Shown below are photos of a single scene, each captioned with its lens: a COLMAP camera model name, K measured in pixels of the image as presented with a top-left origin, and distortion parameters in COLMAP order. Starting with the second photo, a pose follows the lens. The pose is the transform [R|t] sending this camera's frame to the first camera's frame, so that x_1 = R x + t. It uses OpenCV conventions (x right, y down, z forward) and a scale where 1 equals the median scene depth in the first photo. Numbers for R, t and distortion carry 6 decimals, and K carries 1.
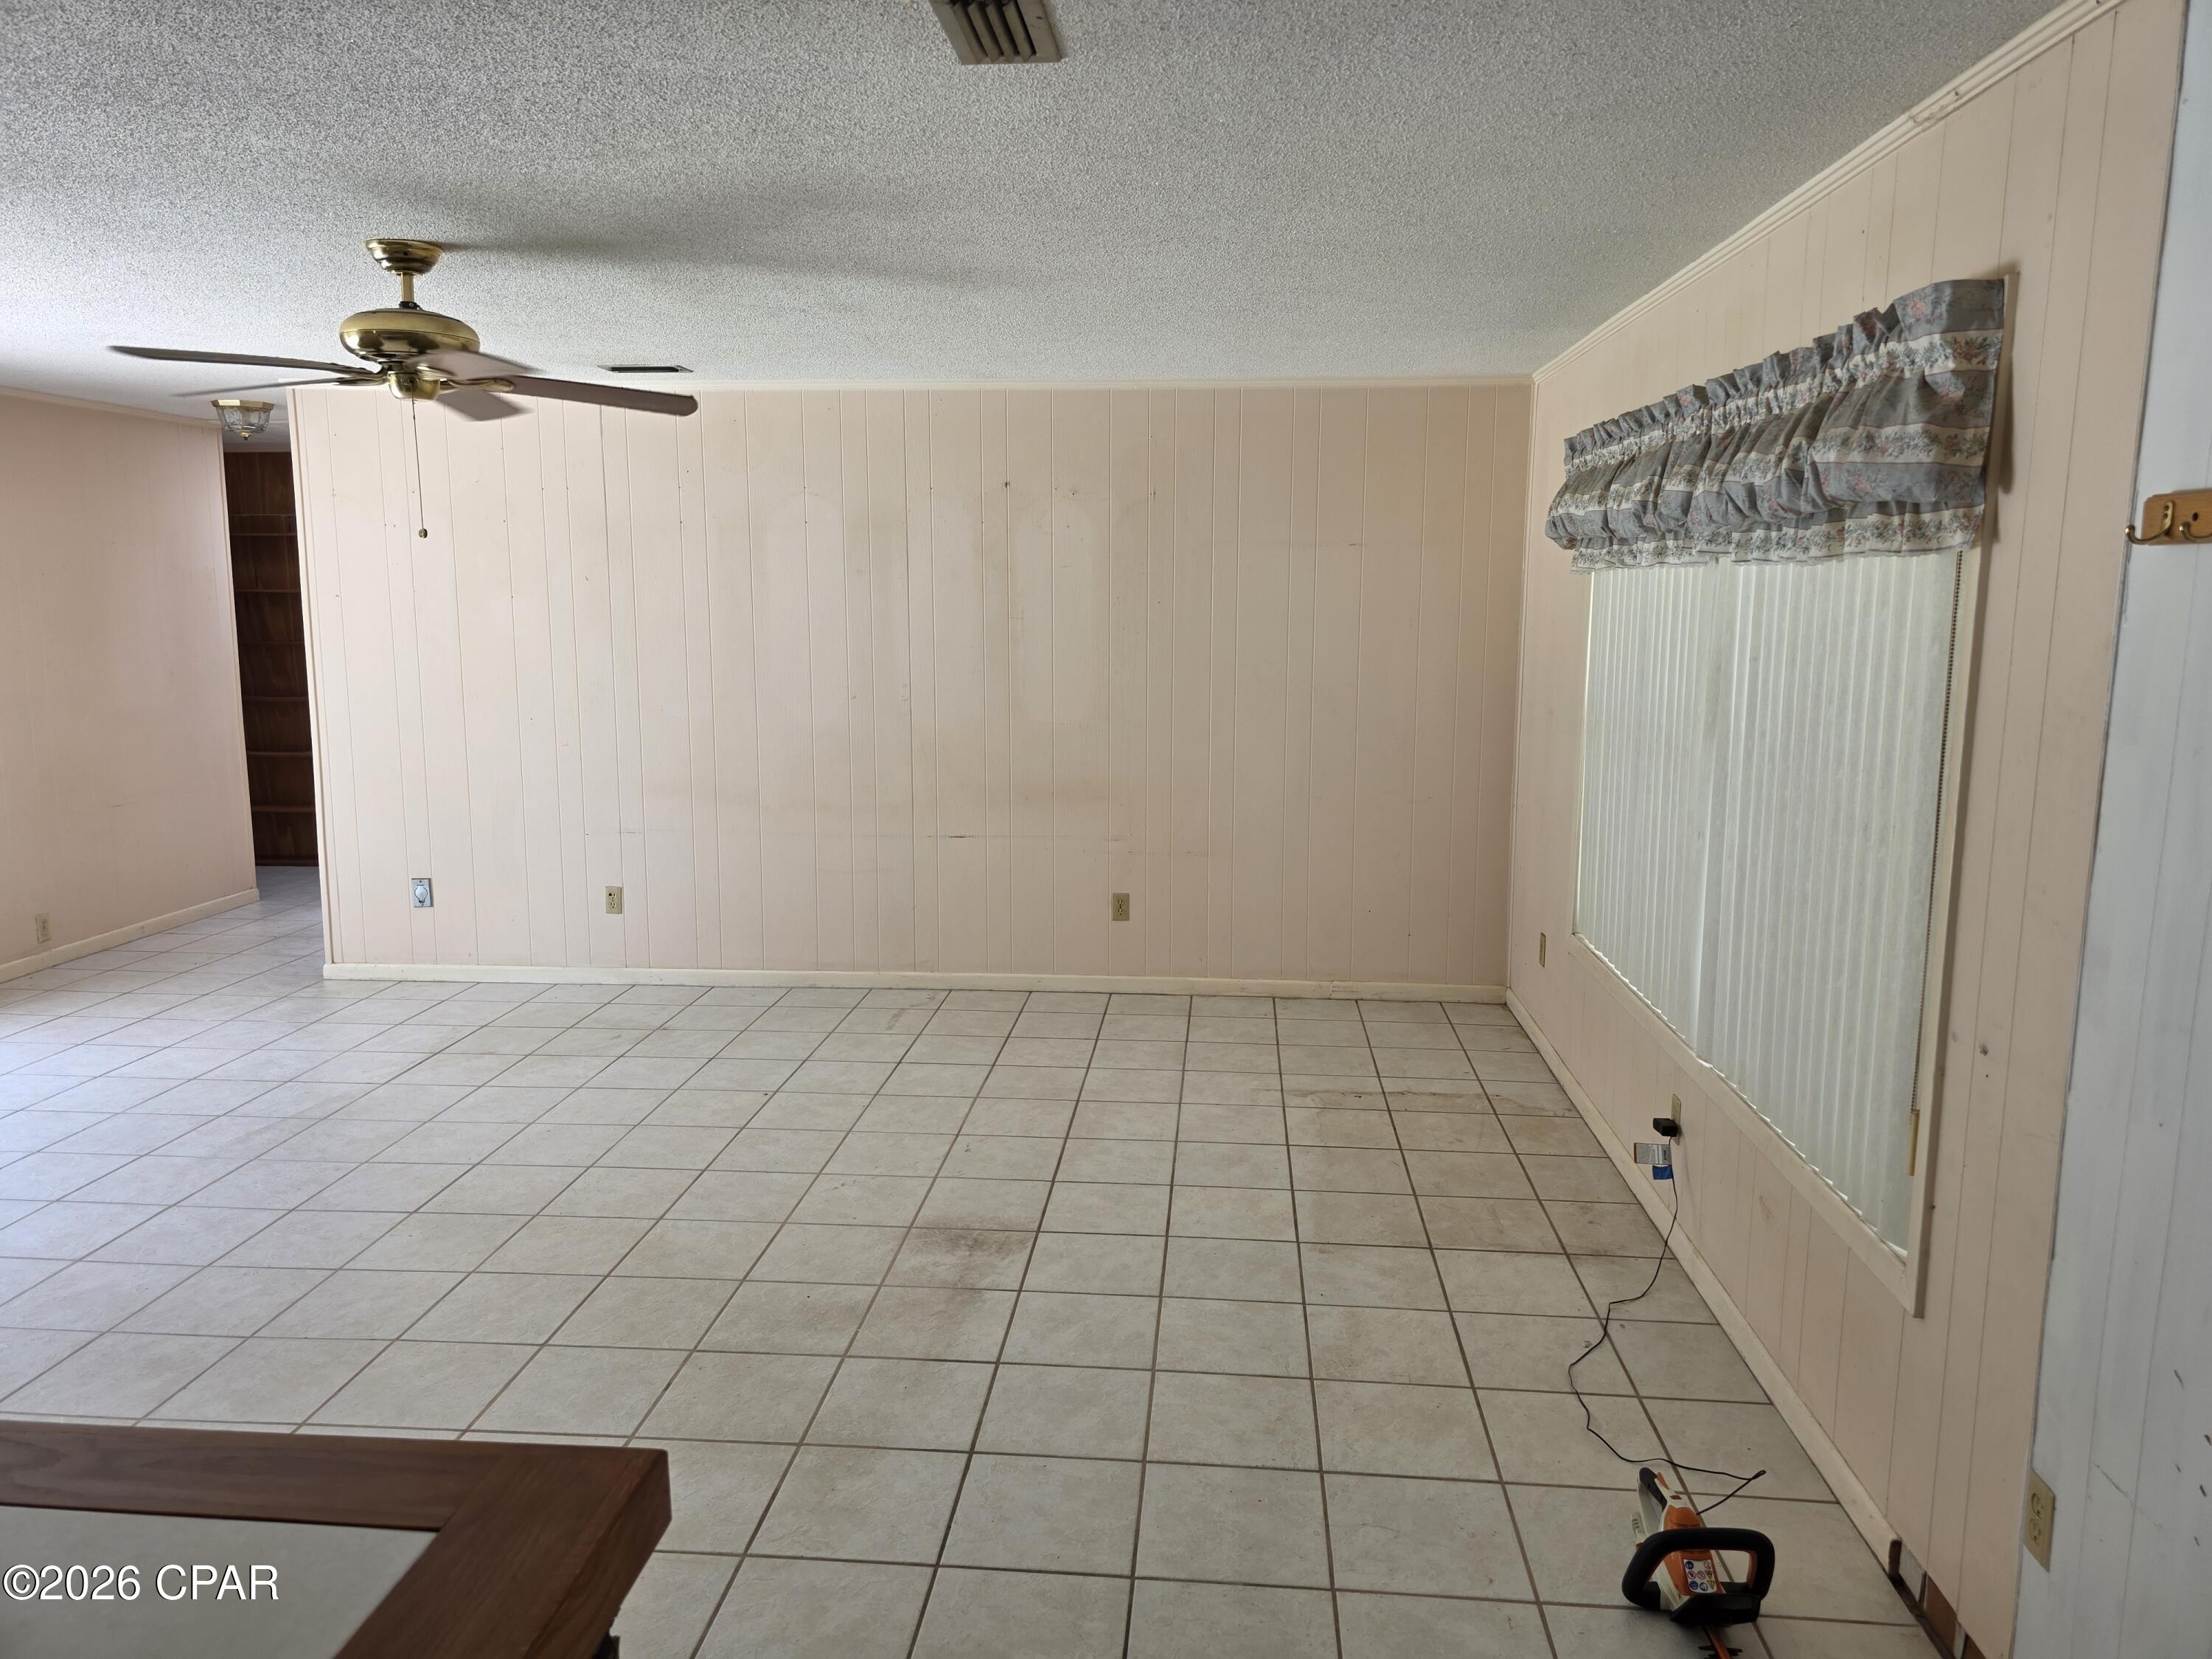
lens RADIAL K [[1486.7, 0, 1108.1], [0, 1486.7, 825.7], [0, 0, 1]] dist [0.075391, -0.067049]
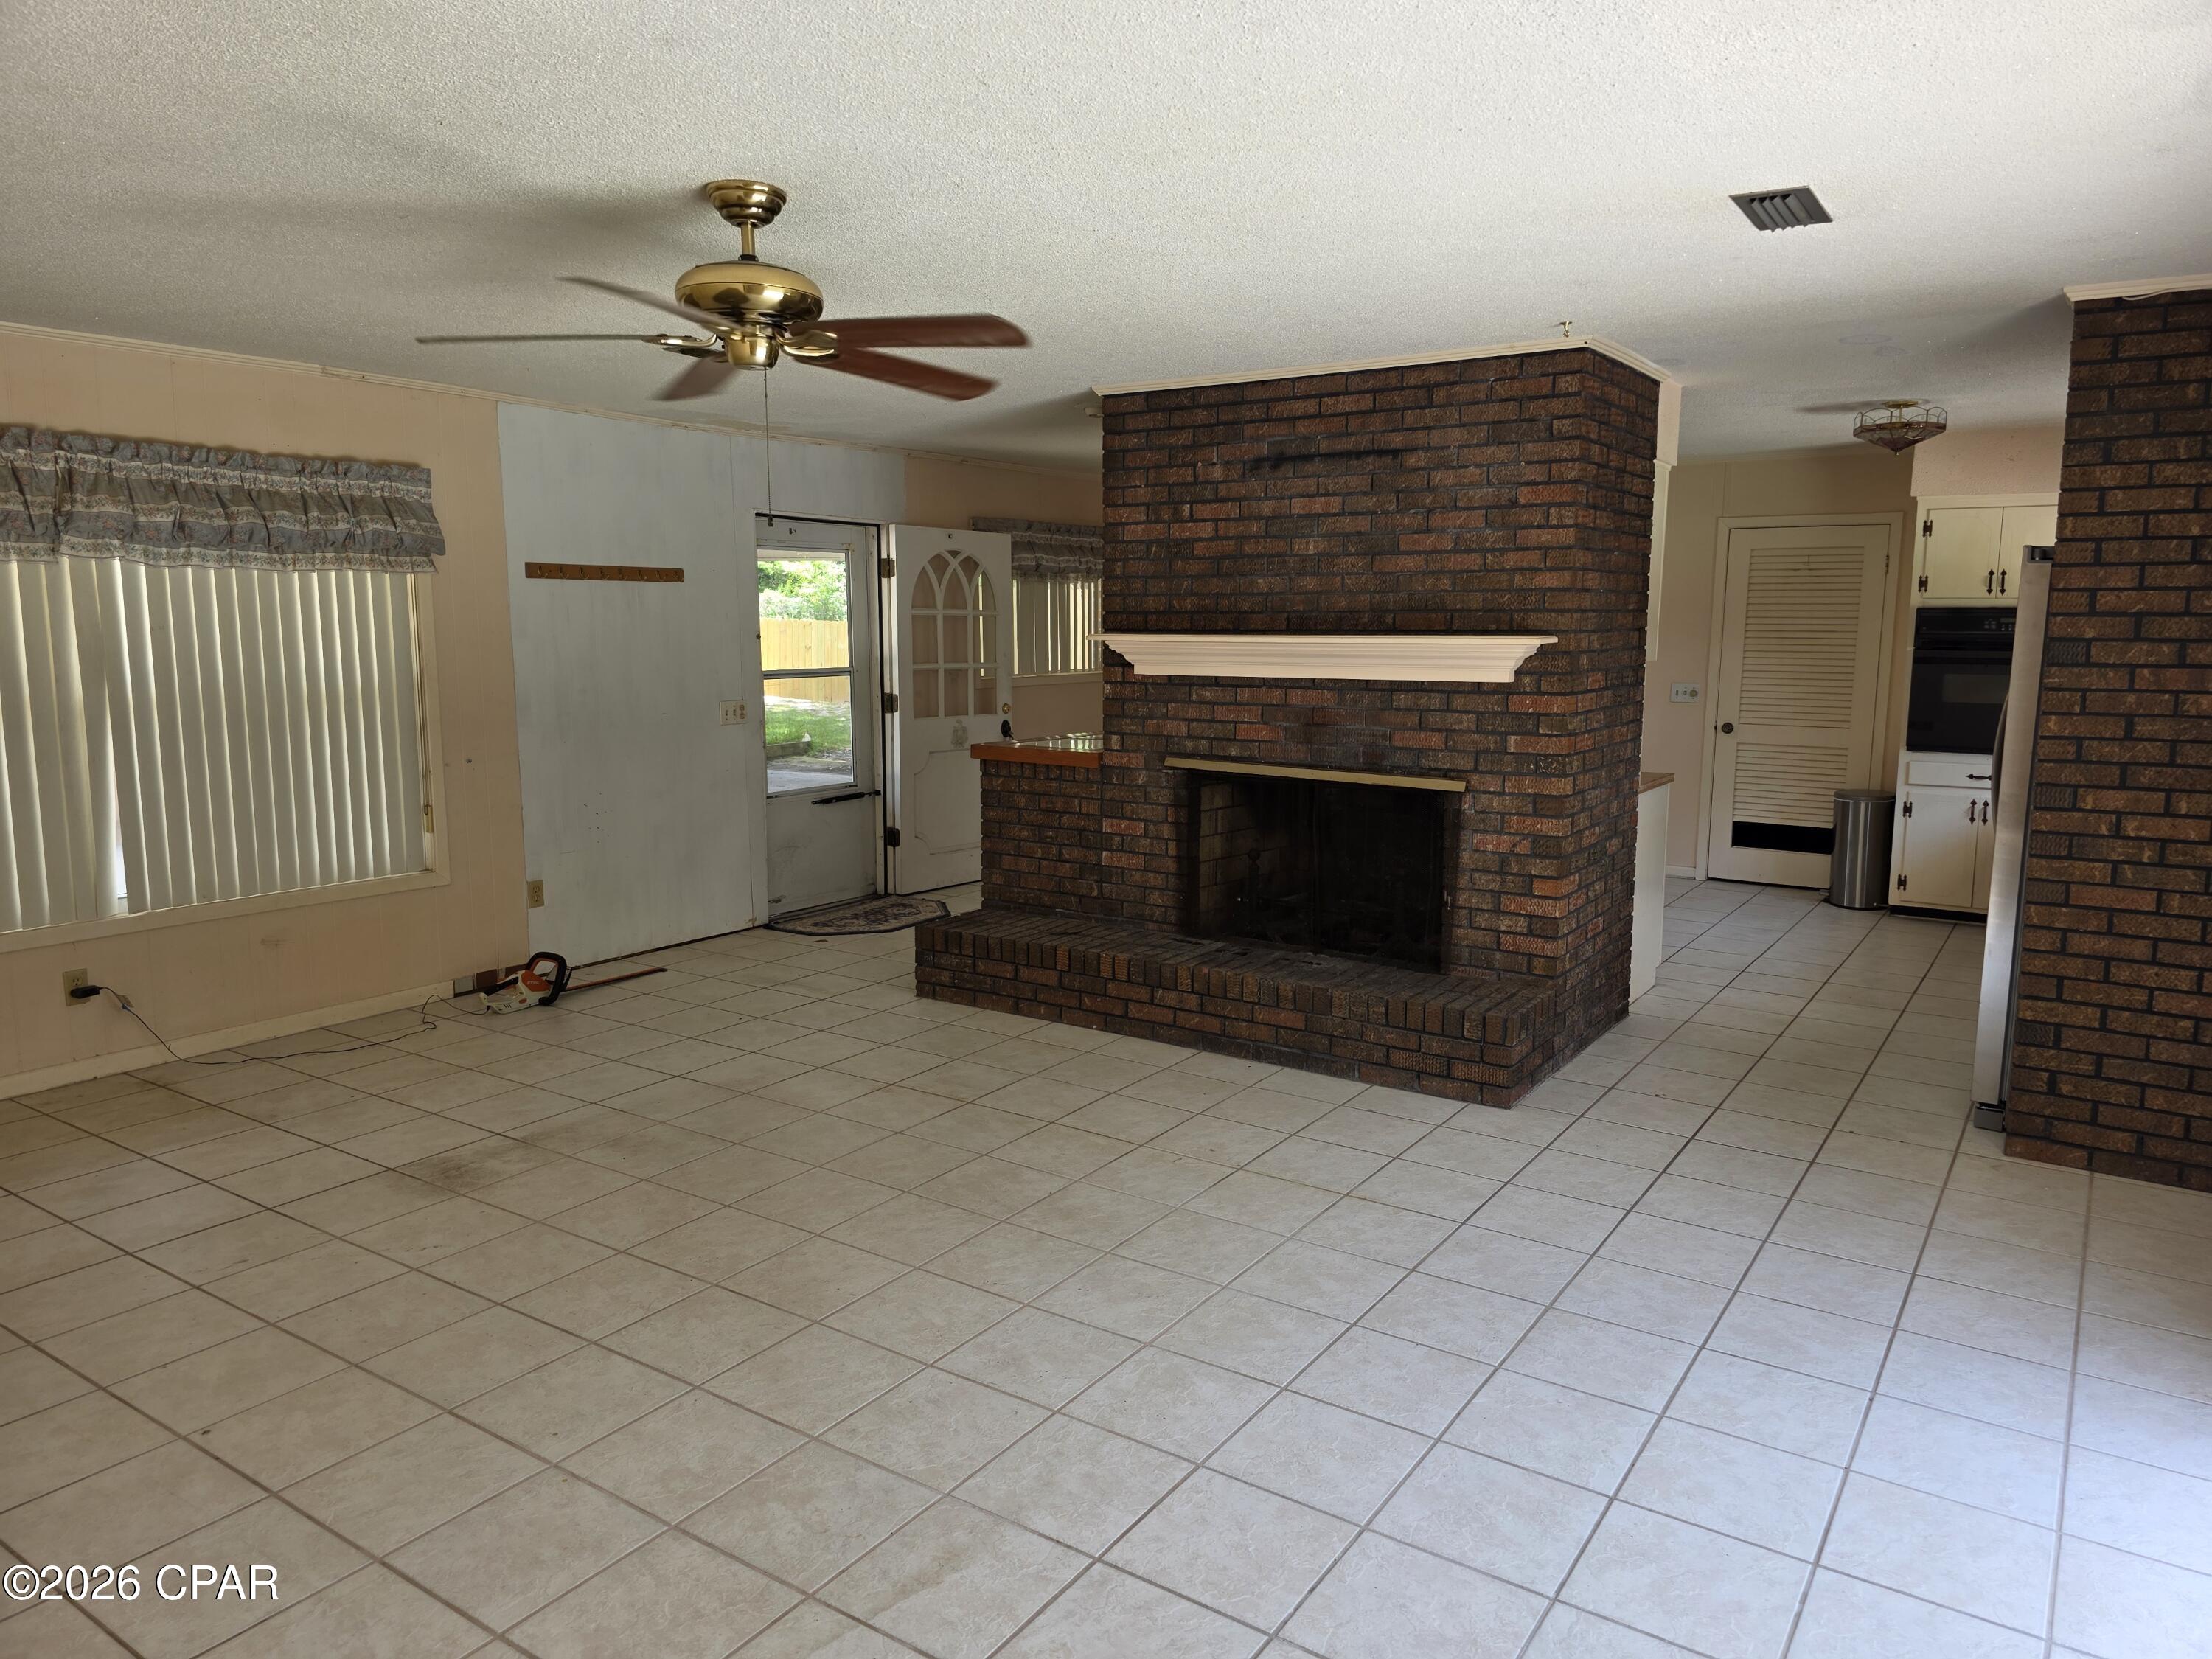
lens RADIAL K [[1486.7, 0, 1133.8], [0, 1486.7, 824.9], [0, 0, 1]] dist [0.075391, -0.067049]
pose [[-0.877236, -0.071239, 0.474745, -0.978224], [0.072510, 0.957919, 0.277729, -0.224592], [-0.474552, 0.278058, -0.835155, 1.515802]]
